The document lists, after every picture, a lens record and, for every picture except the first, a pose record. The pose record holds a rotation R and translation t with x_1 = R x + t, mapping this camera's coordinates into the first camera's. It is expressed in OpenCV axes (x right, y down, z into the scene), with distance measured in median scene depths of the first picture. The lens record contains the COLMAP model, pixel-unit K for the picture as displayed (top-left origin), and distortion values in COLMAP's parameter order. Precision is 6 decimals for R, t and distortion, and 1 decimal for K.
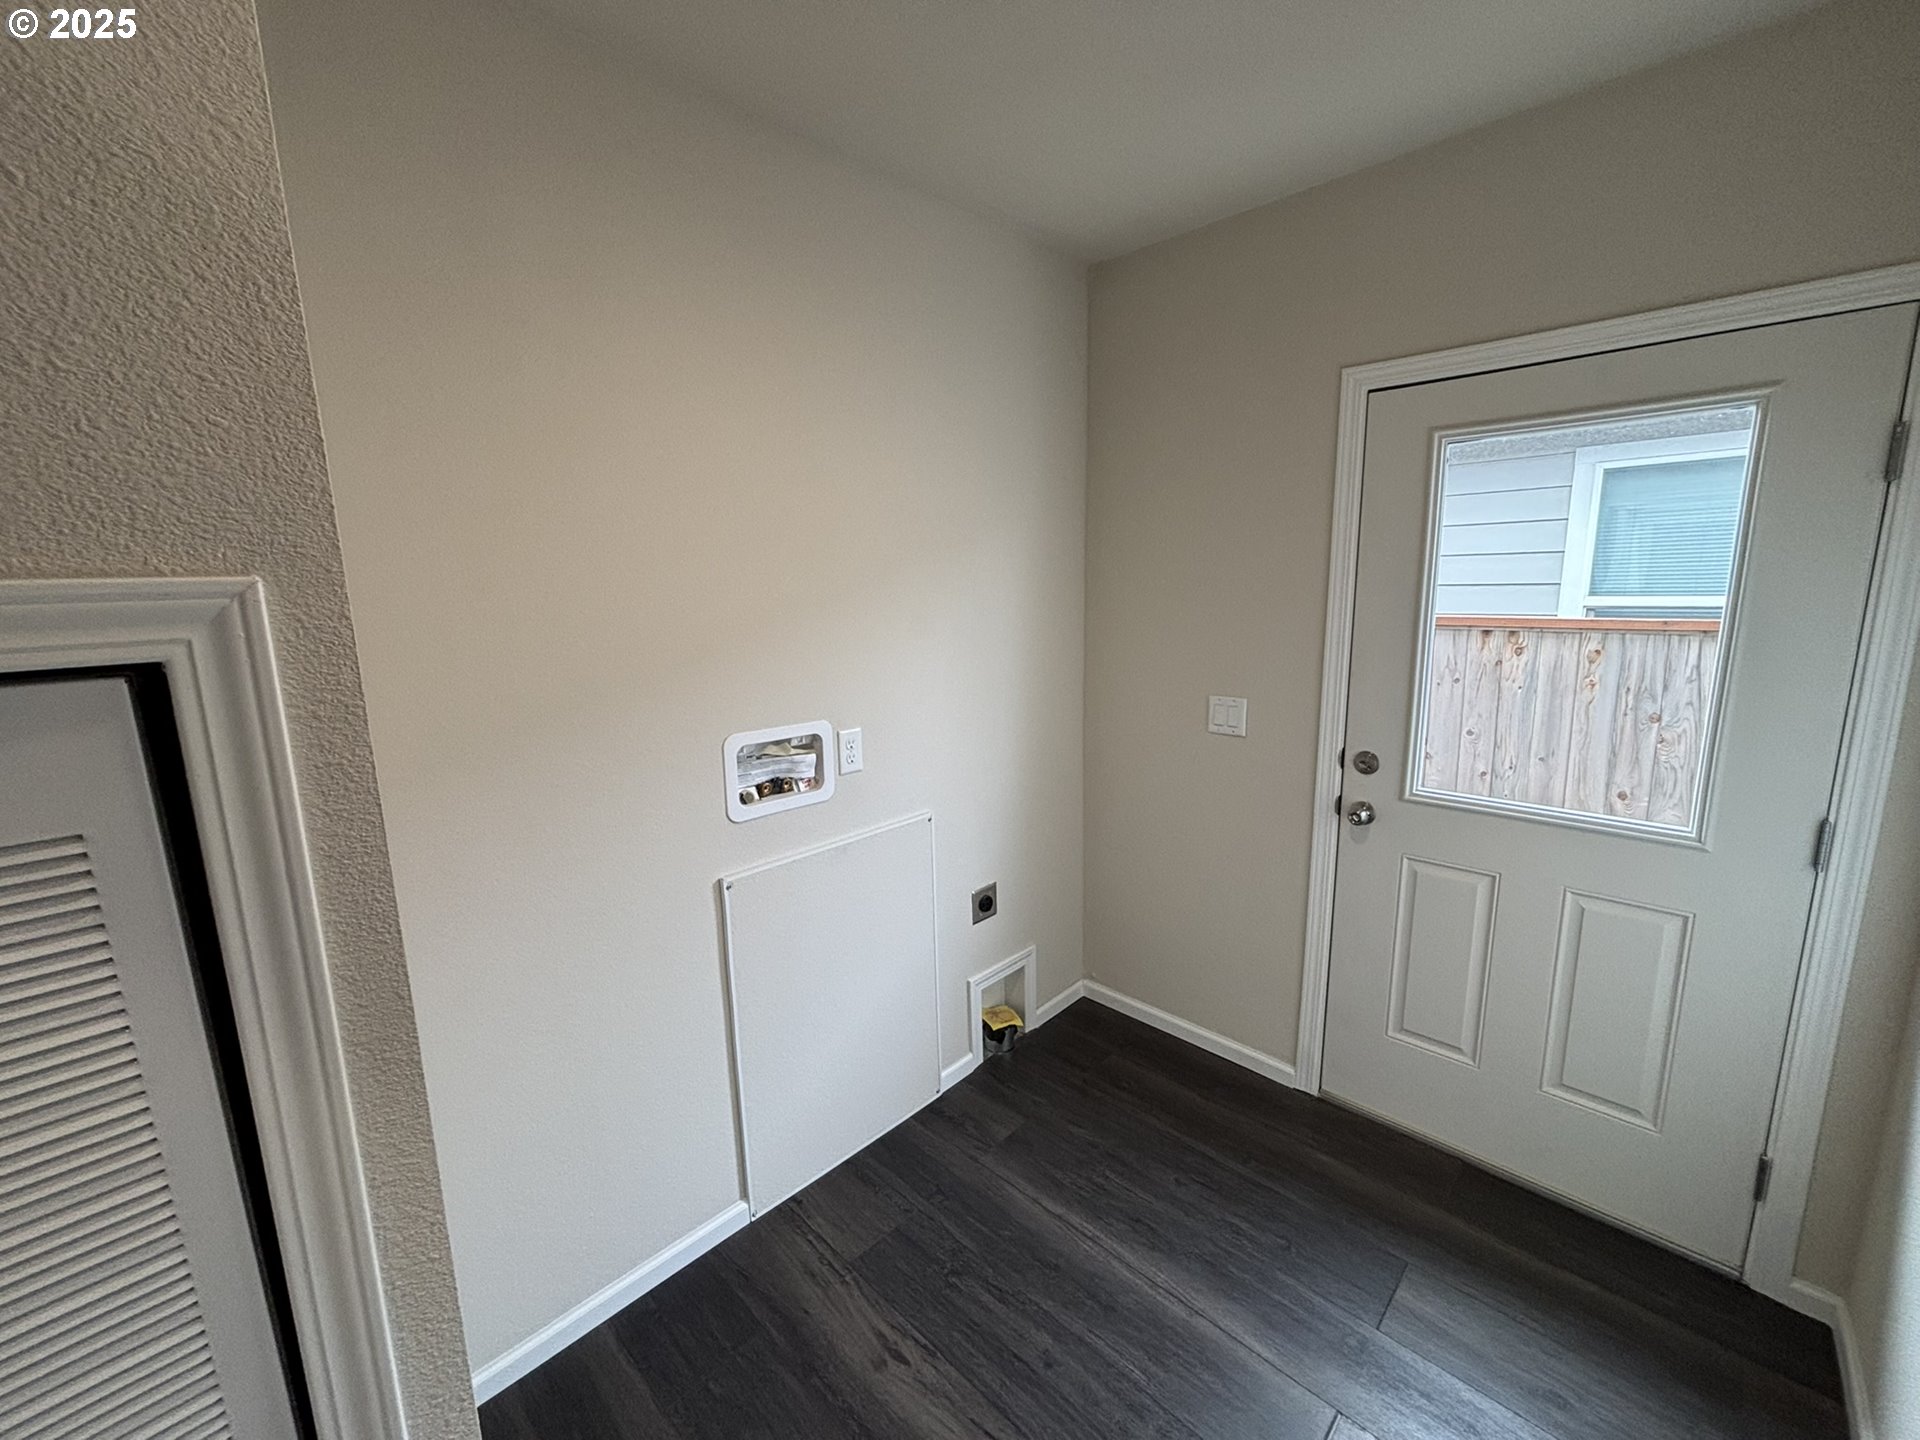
lens RADIAL K [[769.4, 0, 952.0], [0, 769.4, 715.3], [0, 0, 1]] dist [-0.002708, -0.000278]
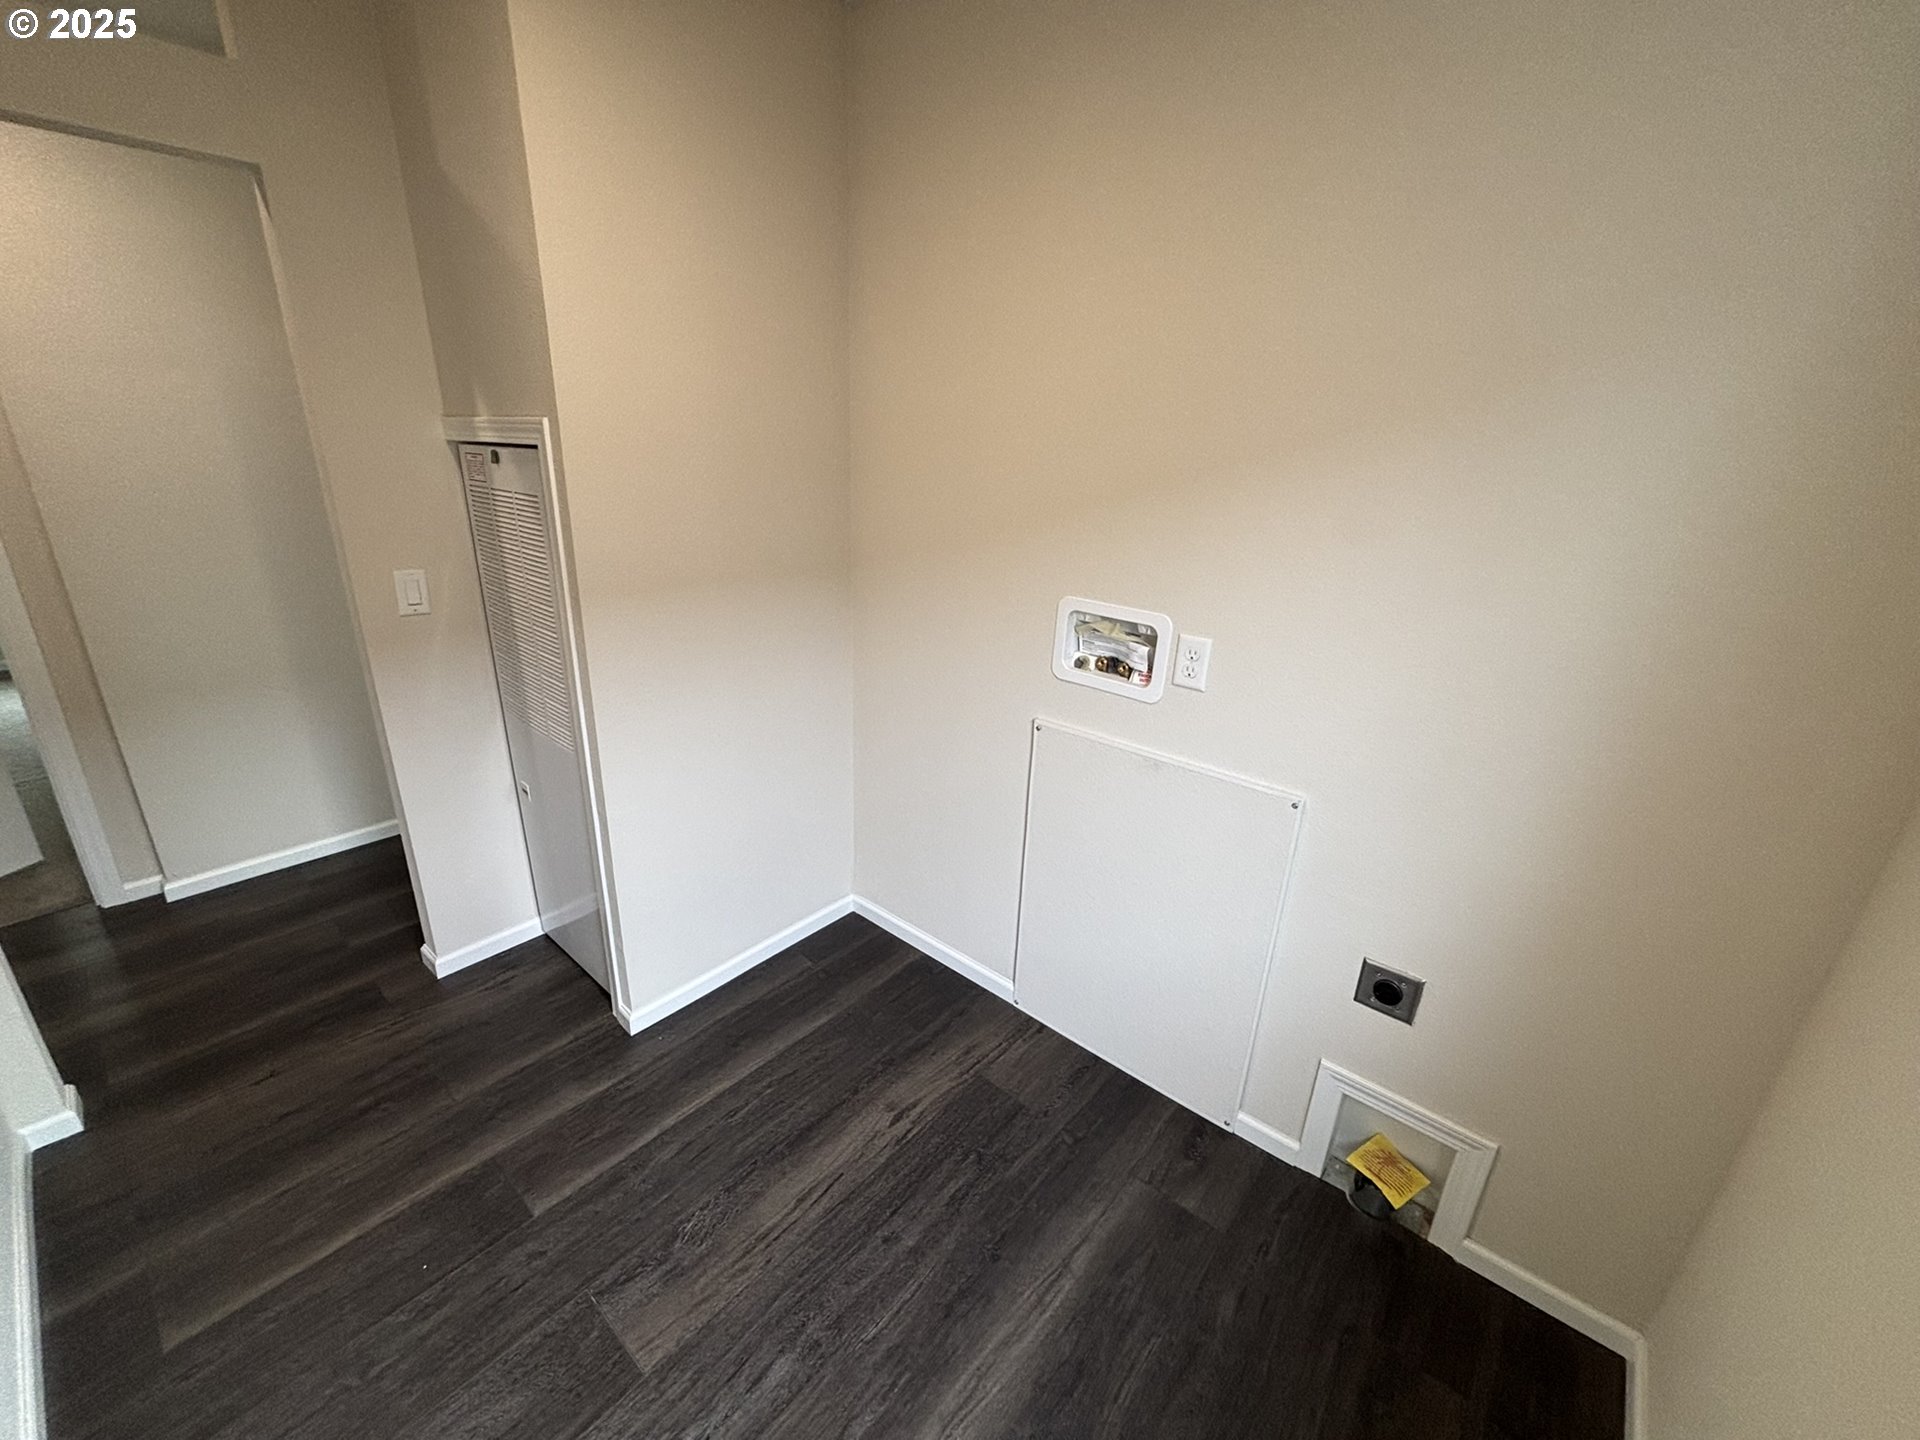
lens RADIAL K [[769.4, 0, 952.0], [0, 769.4, 715.3], [0, 0, 1]] dist [-0.002708, -0.000278]
pose [[0.077364, 0.364742, -0.927889, 0.679343], [-0.210624, 0.915652, 0.342371, -0.139851], [0.974501, 0.168948, 0.147662, 0.664633]]
